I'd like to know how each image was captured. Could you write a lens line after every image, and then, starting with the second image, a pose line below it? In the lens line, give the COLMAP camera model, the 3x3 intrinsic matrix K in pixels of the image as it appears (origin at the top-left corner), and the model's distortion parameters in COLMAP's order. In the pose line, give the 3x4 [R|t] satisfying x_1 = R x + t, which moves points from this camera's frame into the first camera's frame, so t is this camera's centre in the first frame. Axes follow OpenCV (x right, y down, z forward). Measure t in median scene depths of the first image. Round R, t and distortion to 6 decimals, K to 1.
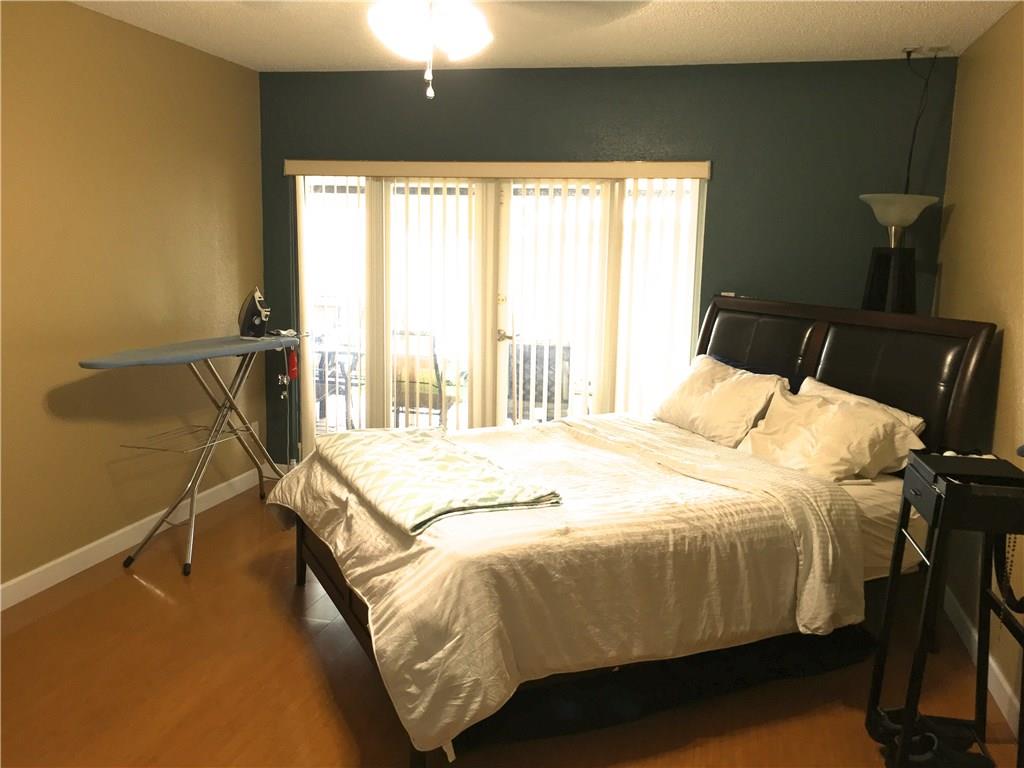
lens RADIAL K [[871.9, 0, 516.4], [0, 871.9, 378.4], [0, 0, 1]] dist [0.092842, -0.123304]
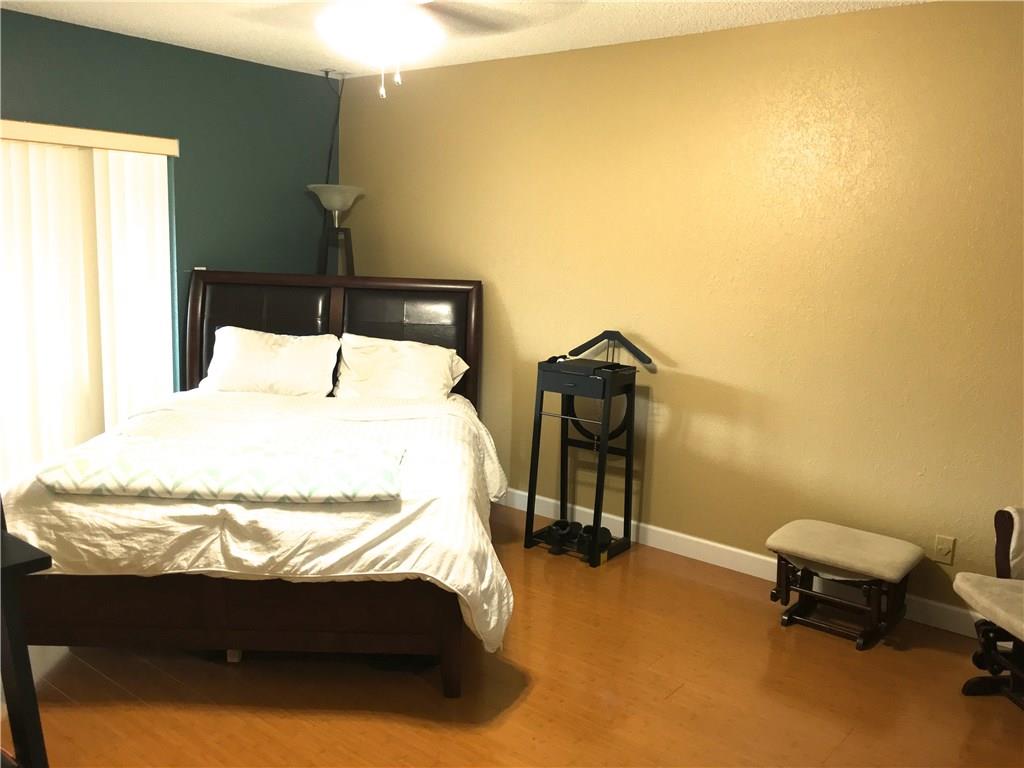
lens RADIAL K [[868.4, 0, 505.2], [0, 868.4, 380.3], [0, 0, 1]] dist [0.088417, -0.120117]
pose [[0.418335, -0.155209, 0.894934, -0.748272], [0.116631, 0.986314, 0.116539, -0.057942], [-0.900774, 0.055625, 0.430712, 0.296047]]
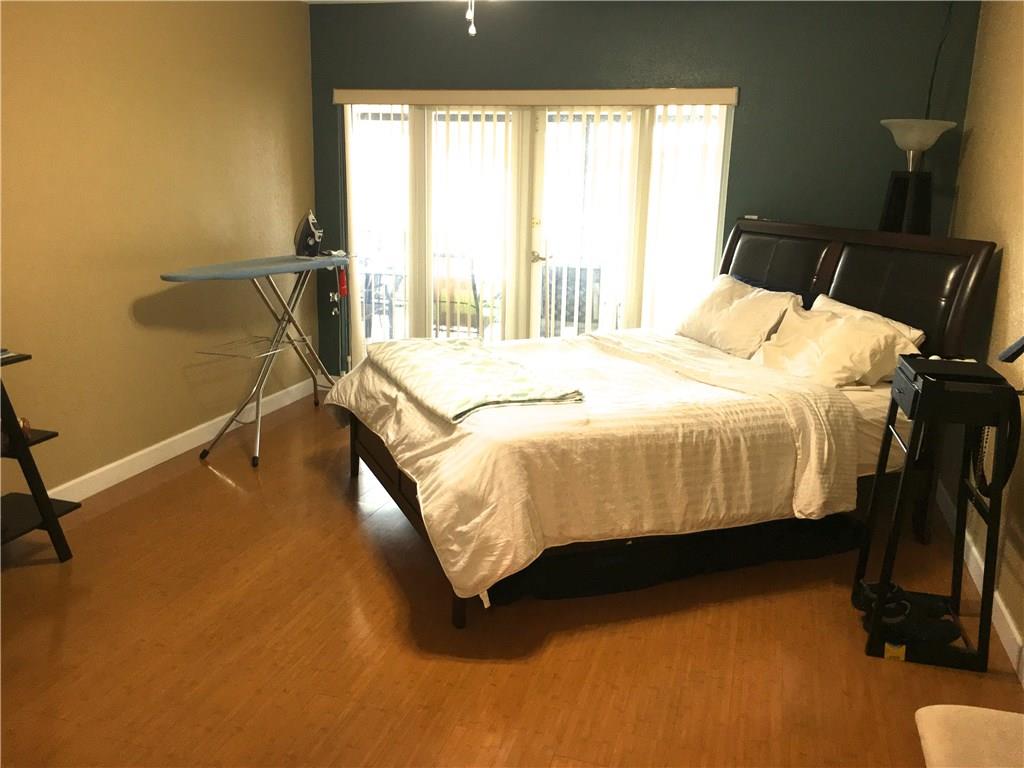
lens RADIAL K [[868.4, 0, 505.2], [0, 868.4, 380.3], [0, 0, 1]] dist [0.088417, -0.120117]
pose [[0.998449, 0.011816, -0.054398, 0.008188], [-0.007332, 0.996613, 0.081904, 0.020066], [0.055182, -0.081379, 0.995155, -0.101667]]
